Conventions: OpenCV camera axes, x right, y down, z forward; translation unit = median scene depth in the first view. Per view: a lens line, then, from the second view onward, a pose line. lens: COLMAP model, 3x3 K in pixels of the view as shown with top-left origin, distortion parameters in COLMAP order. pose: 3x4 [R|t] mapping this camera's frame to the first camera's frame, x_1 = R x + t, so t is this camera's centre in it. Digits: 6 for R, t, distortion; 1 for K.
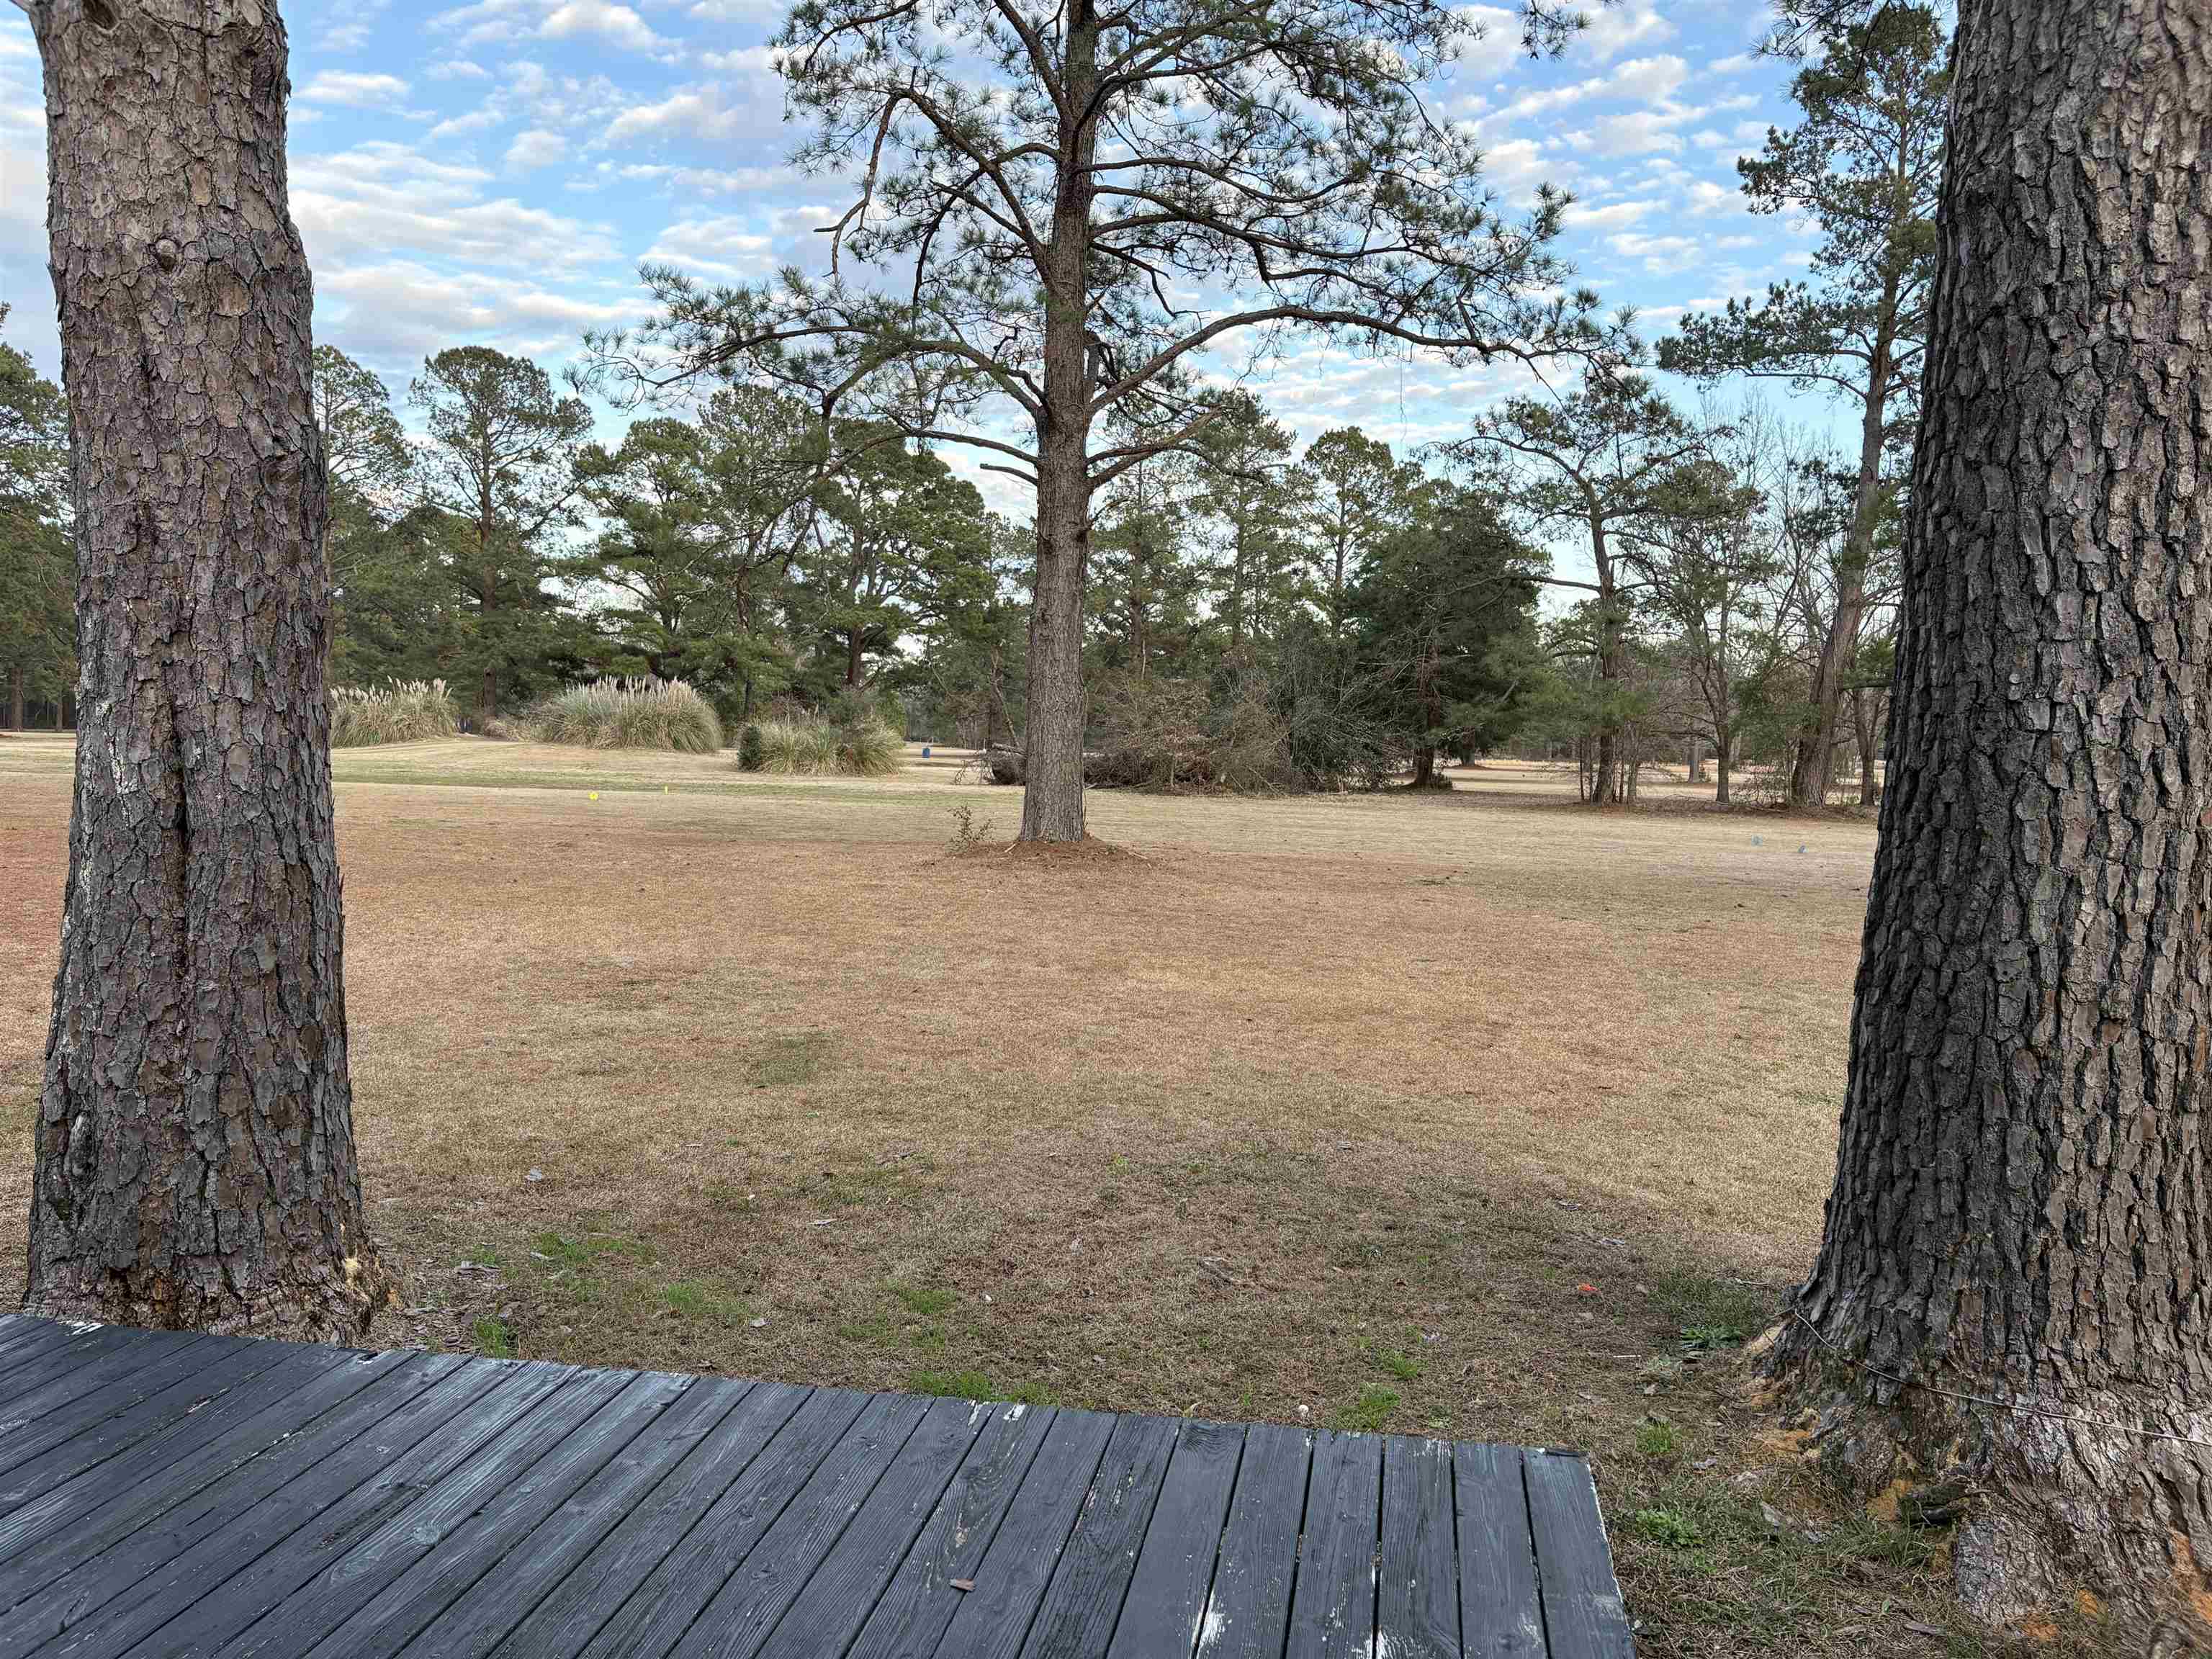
lens RADIAL K [[1651.7, 0, 1107.0], [0, 1651.7, 827.4], [0, 0, 1]] dist [0.028282, -0.018032]
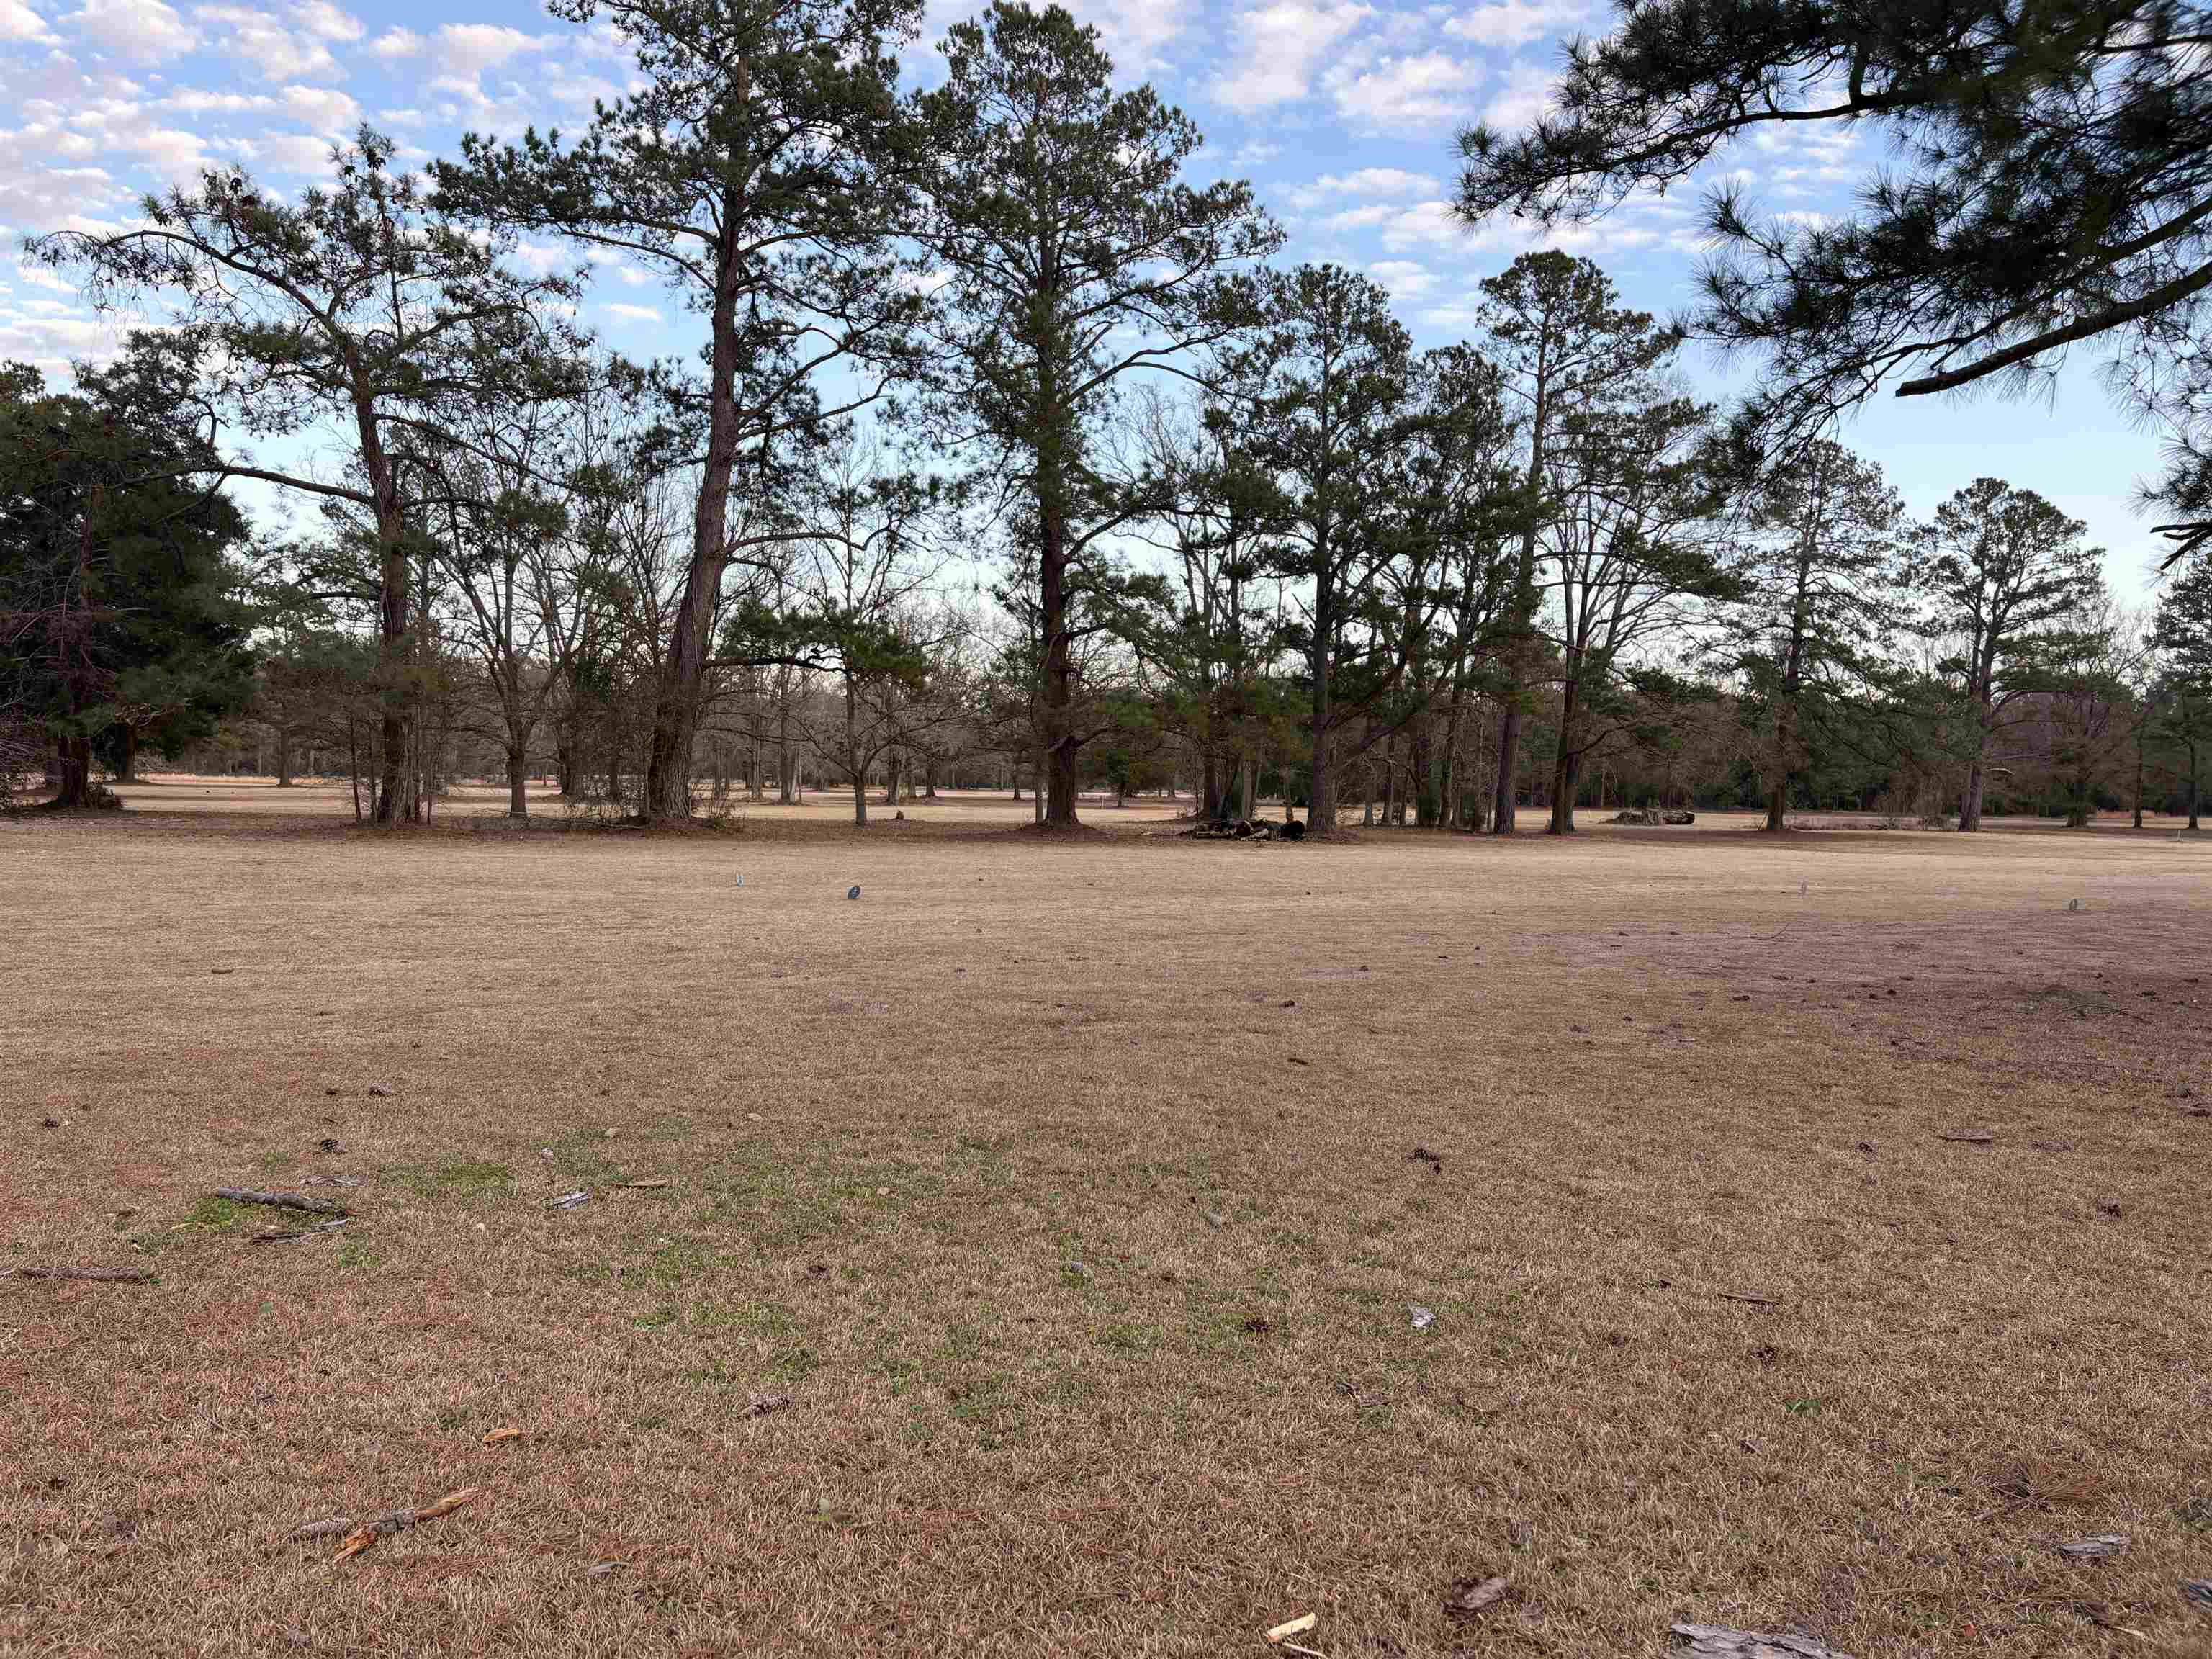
lens RADIAL K [[1651.7, 0, 1113.0], [0, 1651.7, 841.1], [0, 0, 1]] dist [0.028282, -0.018032]
pose [[0.729754, -0.041316, 0.682461, 0.047398], [0.040667, 0.999028, 0.016995, -0.006525], [-0.682500, 0.015352, 0.730725, 0.275583]]
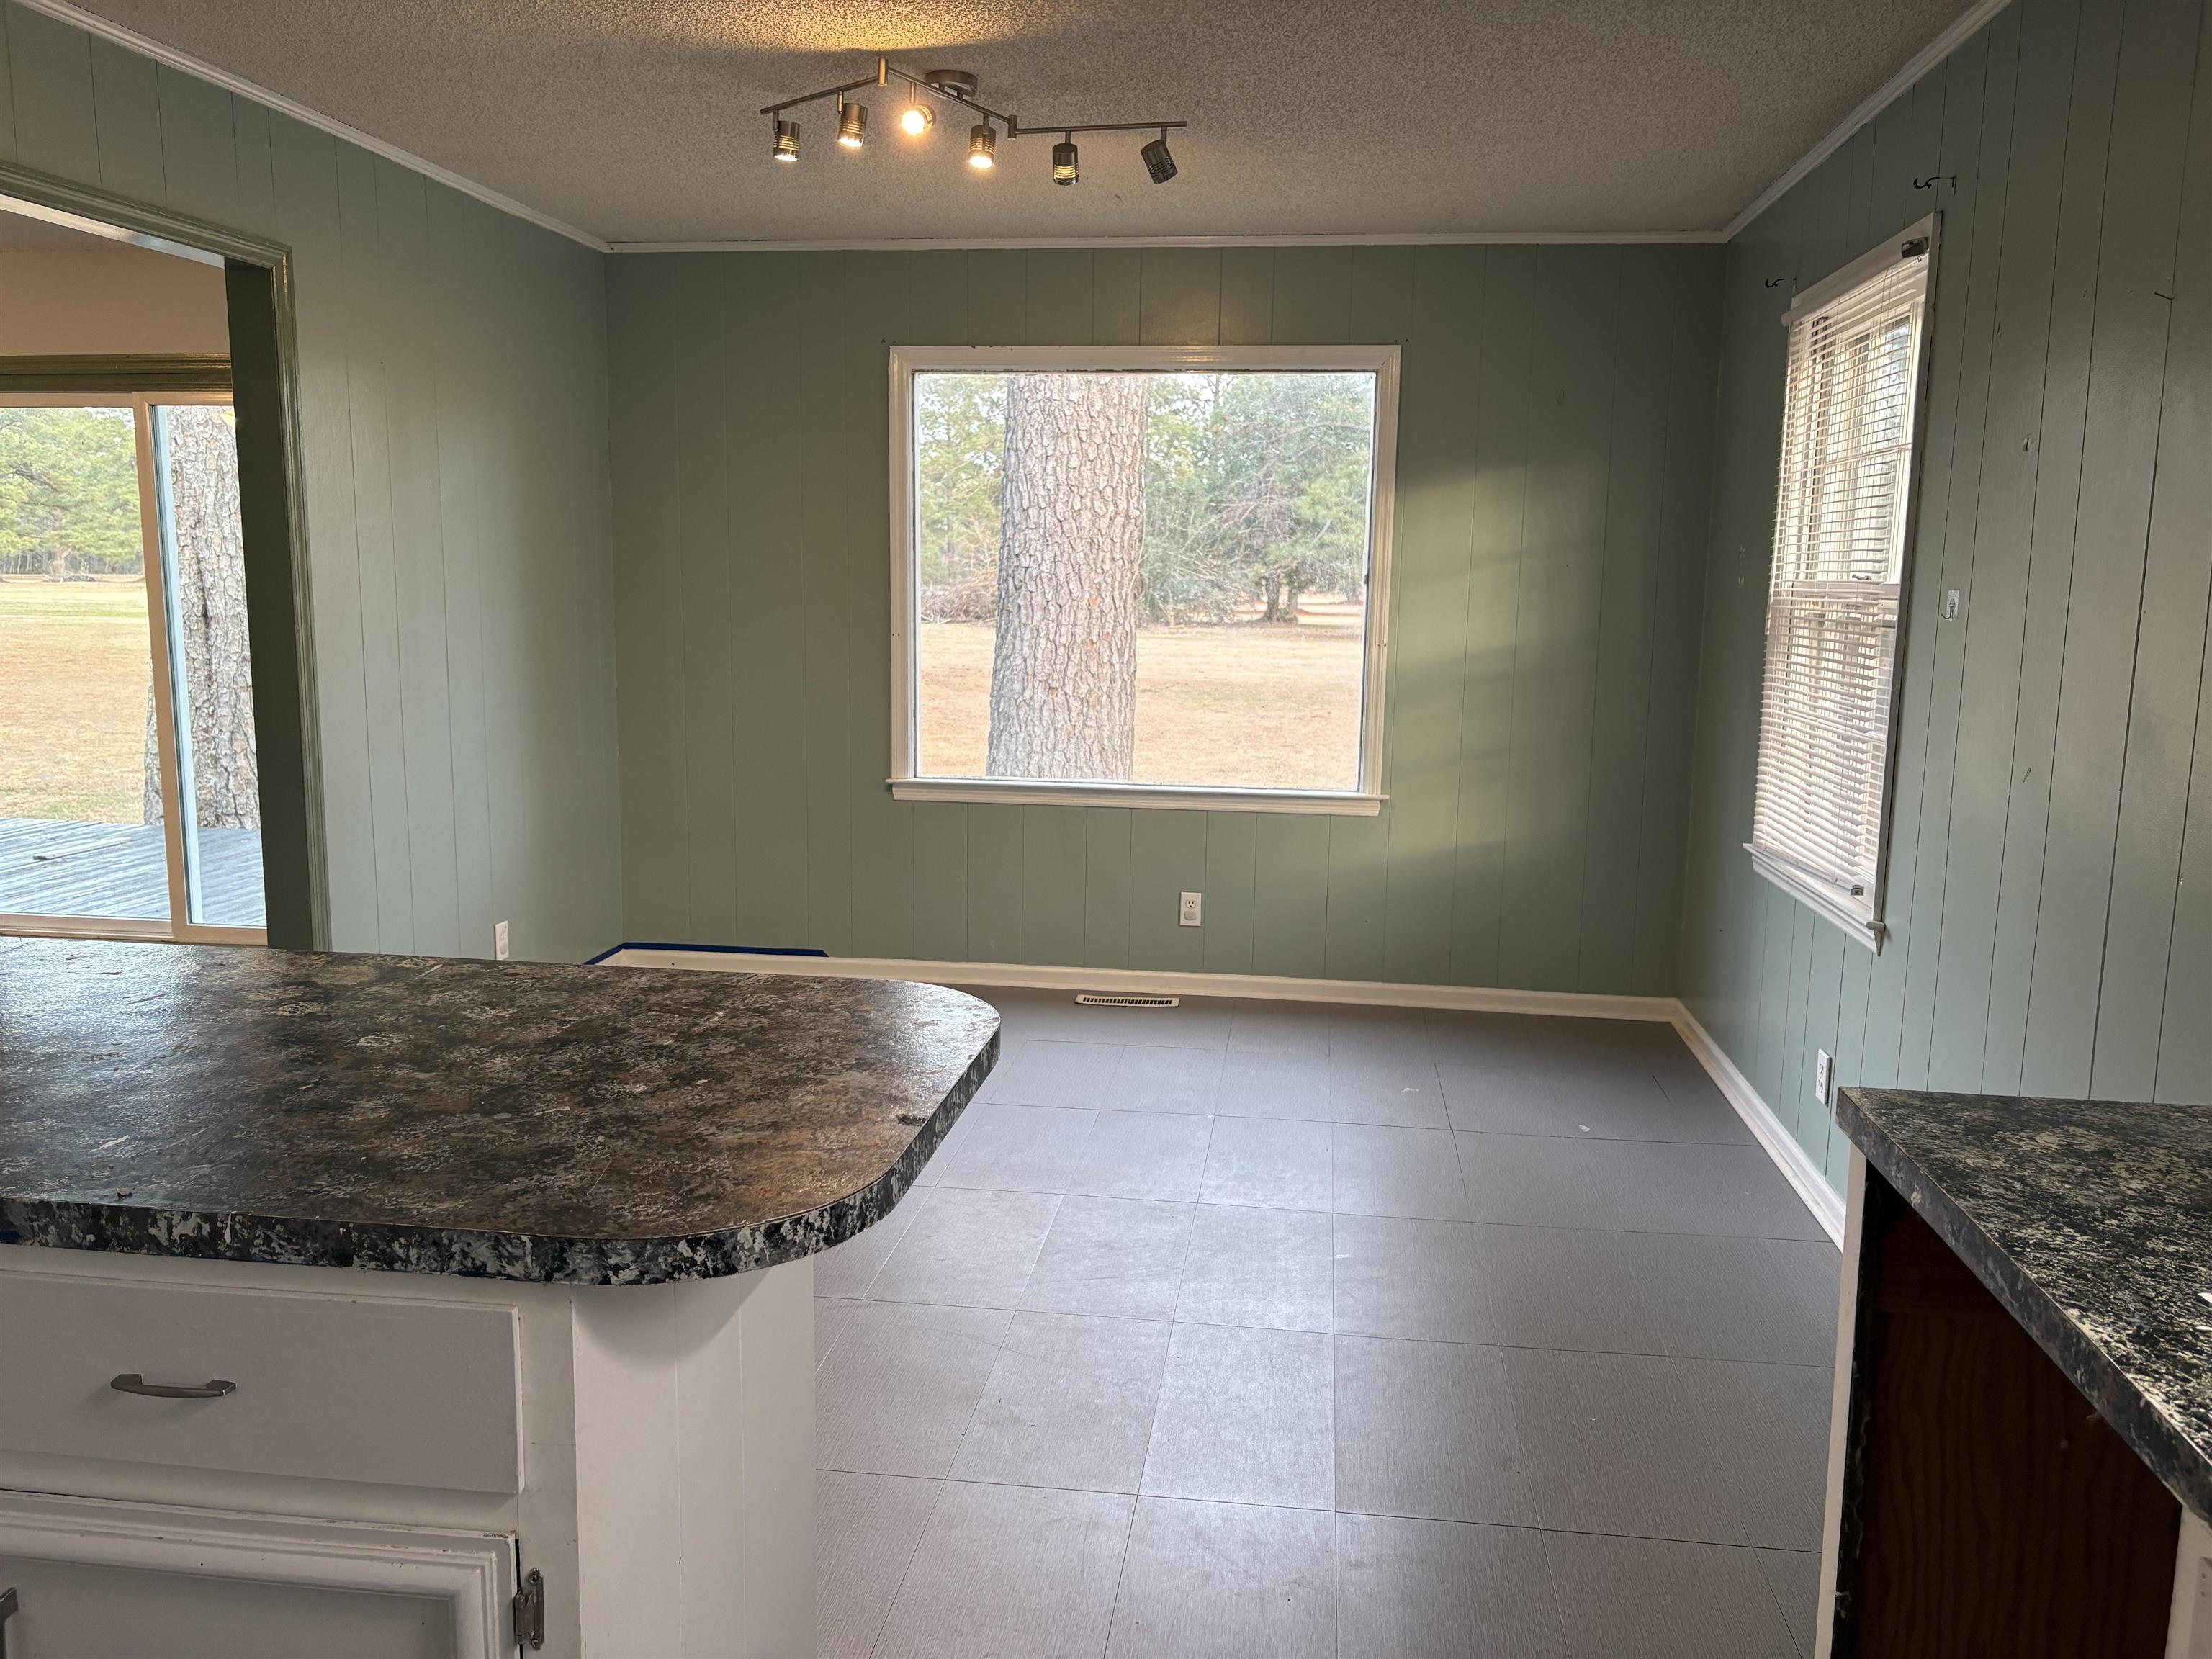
lens RADIAL K [[1651.7, 0, 1110.9], [0, 1651.7, 831.0], [0, 0, 1]] dist [0.028282, -0.018032]
pose [[0.998478, -0.014118, 0.053322, 0.481858], [0.008818, 0.995114, 0.098342, 0.075310], [-0.054450, -0.097722, 0.993723, -1.204364]]
